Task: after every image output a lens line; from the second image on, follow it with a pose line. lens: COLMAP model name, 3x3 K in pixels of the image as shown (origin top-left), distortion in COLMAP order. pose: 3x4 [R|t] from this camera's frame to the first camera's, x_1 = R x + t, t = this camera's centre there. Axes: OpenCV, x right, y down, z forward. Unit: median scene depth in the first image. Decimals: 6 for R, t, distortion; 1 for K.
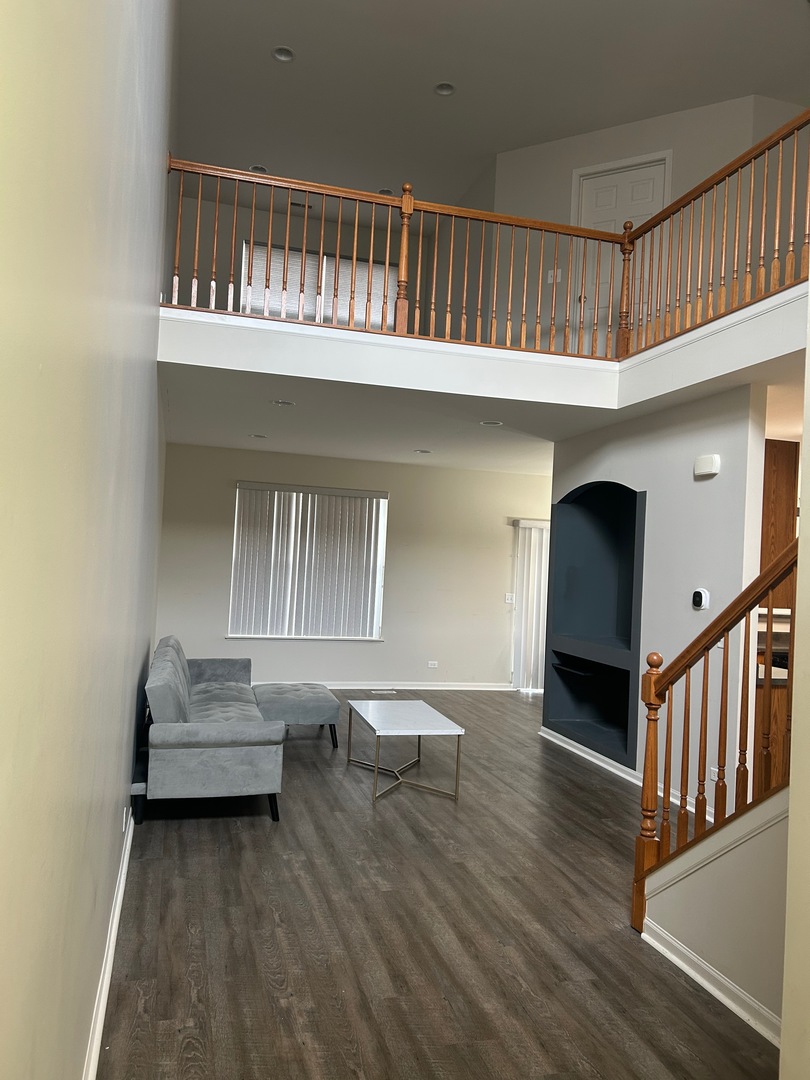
lens RADIAL K [[808.5, 0, 404.5], [0, 808.5, 536.1], [0, 0, 1]] dist [0.052776, -0.060987]
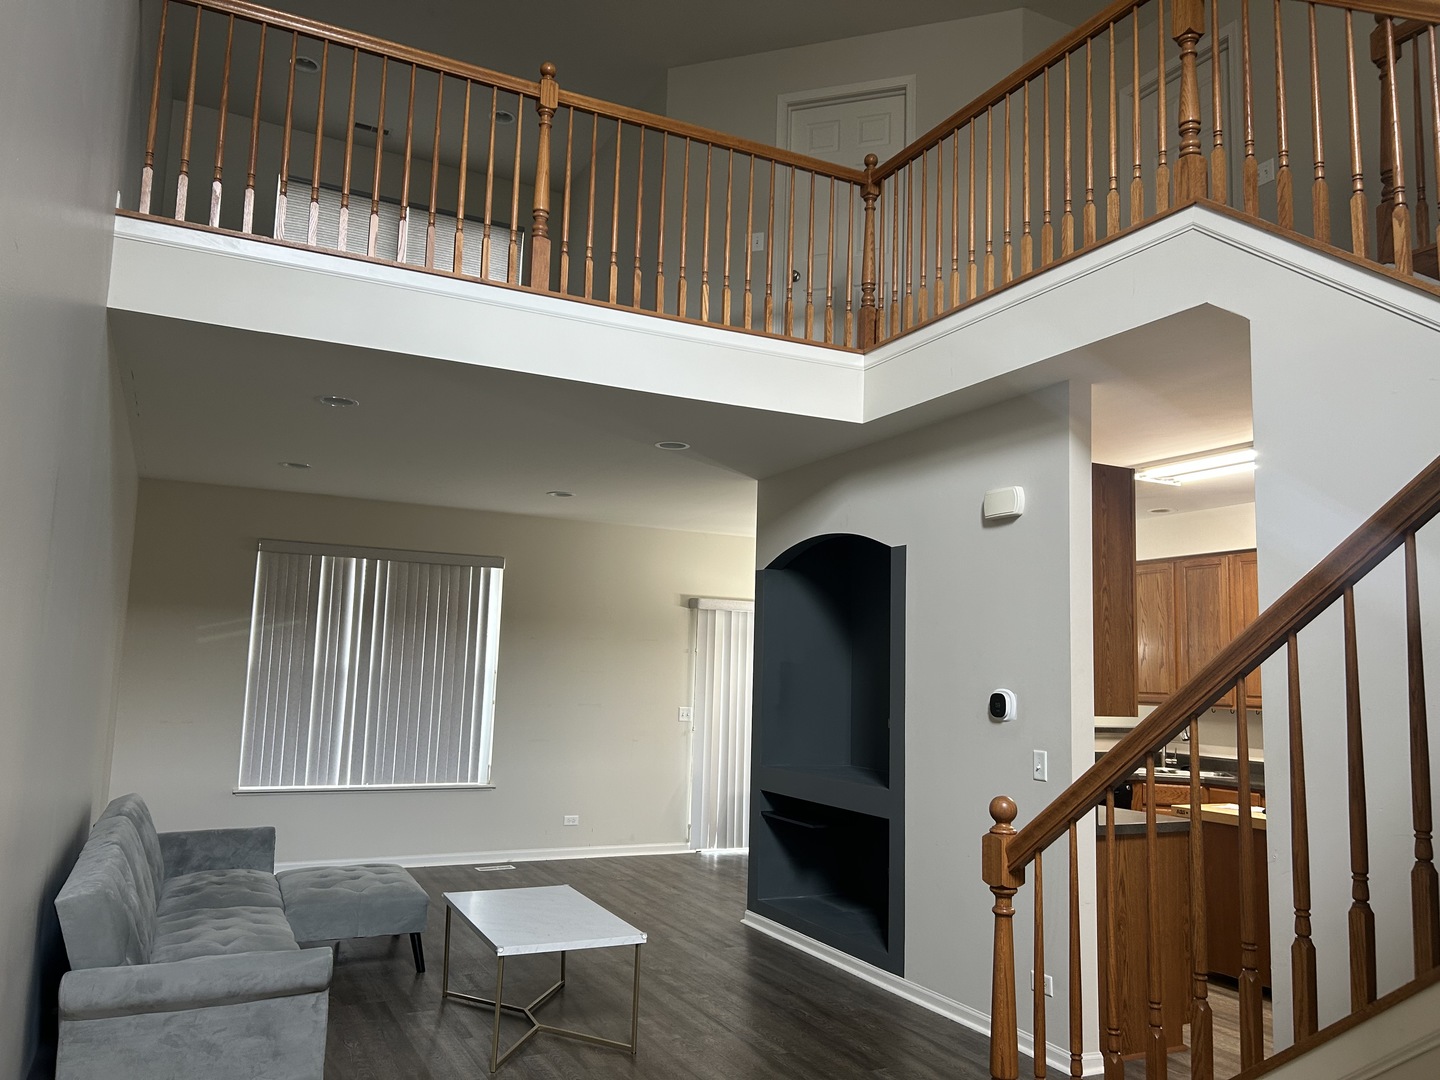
lens RADIAL K [[1078.0, 0, 722.3], [0, 1078.0, 543.2], [0, 0, 1]] dist [0.052776, -0.060987]
pose [[0.981176, 0.002911, 0.193092, -0.024365], [0.013264, 0.996509, -0.082421, 0.014297], [-0.192658, 0.083431, 0.977713, 0.157872]]
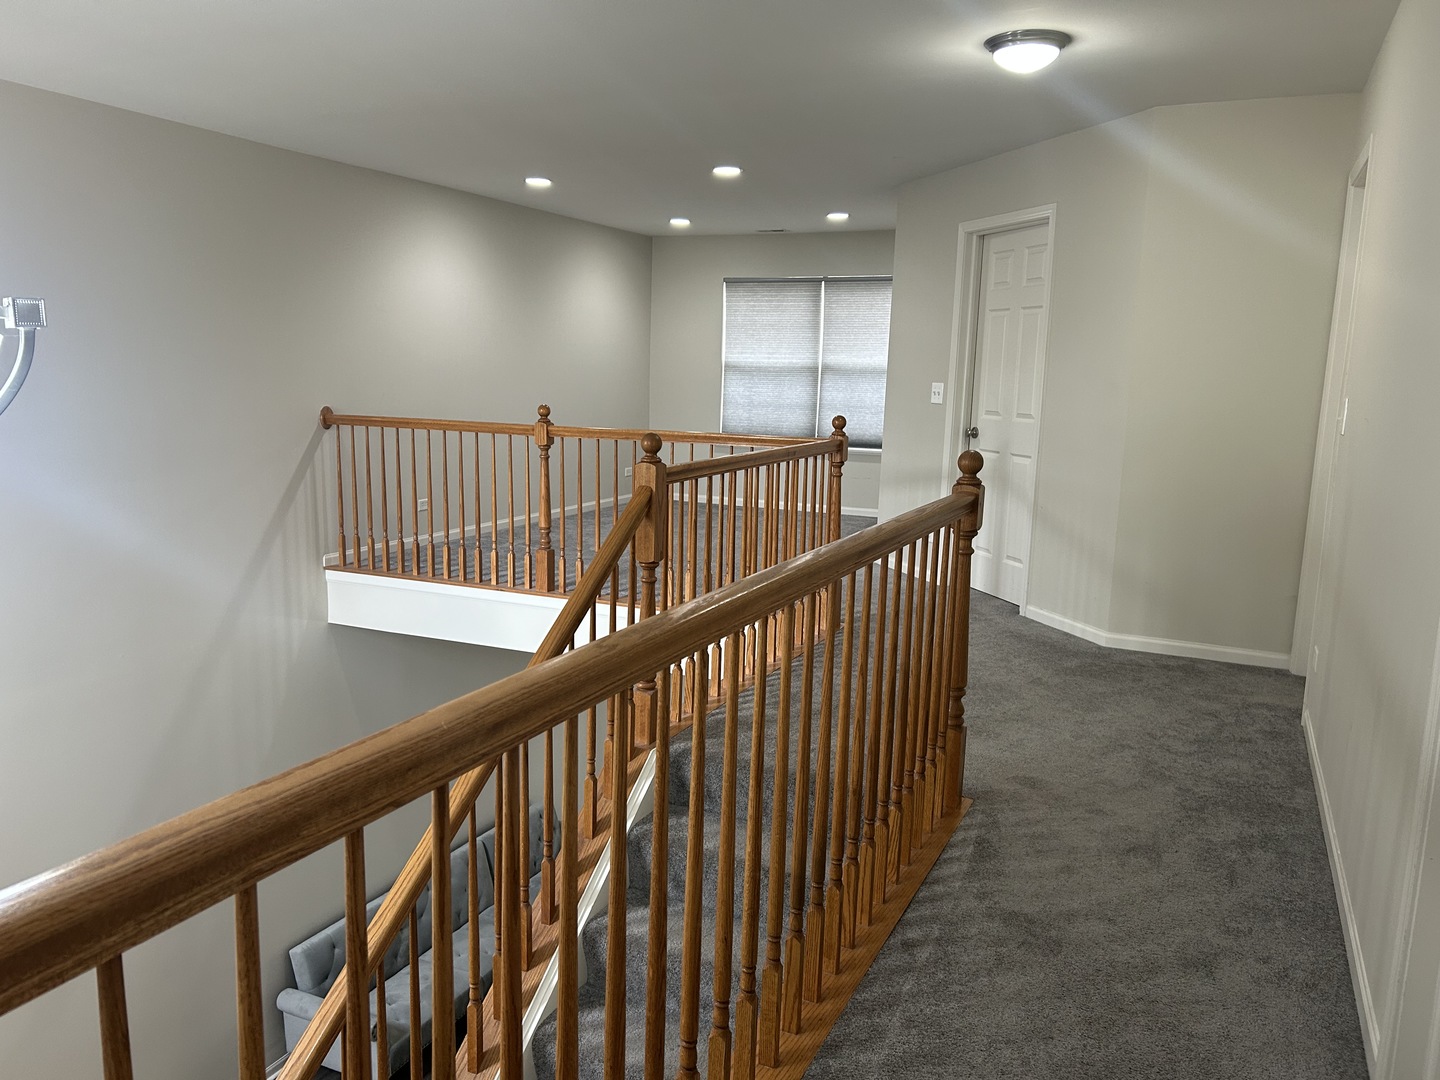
lens RADIAL K [[1078.0, 0, 726.1], [0, 1078.0, 553.0], [0, 0, 1]] dist [0.052776, -0.060987]
pose [[0.758811, 0.084624, -0.645790, 0.775195], [0.031866, 0.985512, 0.166584, -0.427393], [0.650531, -0.146985, 0.745121, 0.286680]]
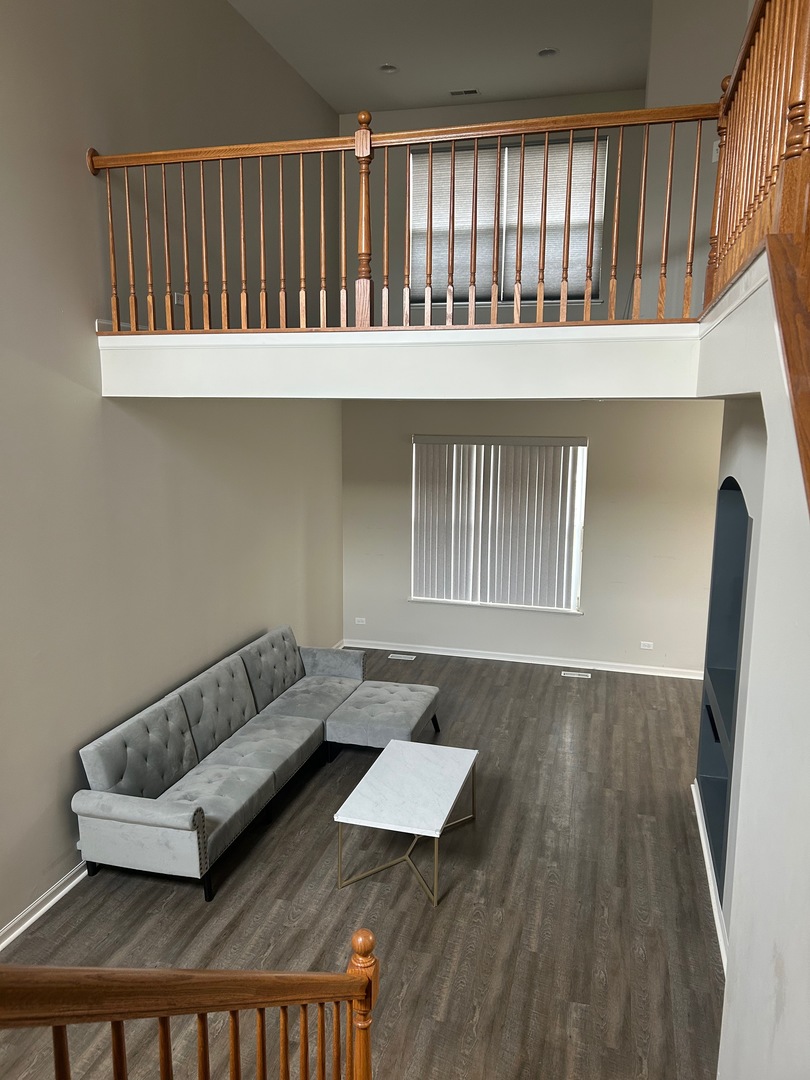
lens RADIAL K [[808.5, 0, 403.0], [0, 808.5, 539.4], [0, 0, 1]] dist [0.052776, -0.060987]
pose [[0.857914, 0.045149, -0.511806, 0.395304], [0.050161, 0.984013, 0.170887, -0.166740], [0.511339, -0.172279, 0.841933, 0.313195]]
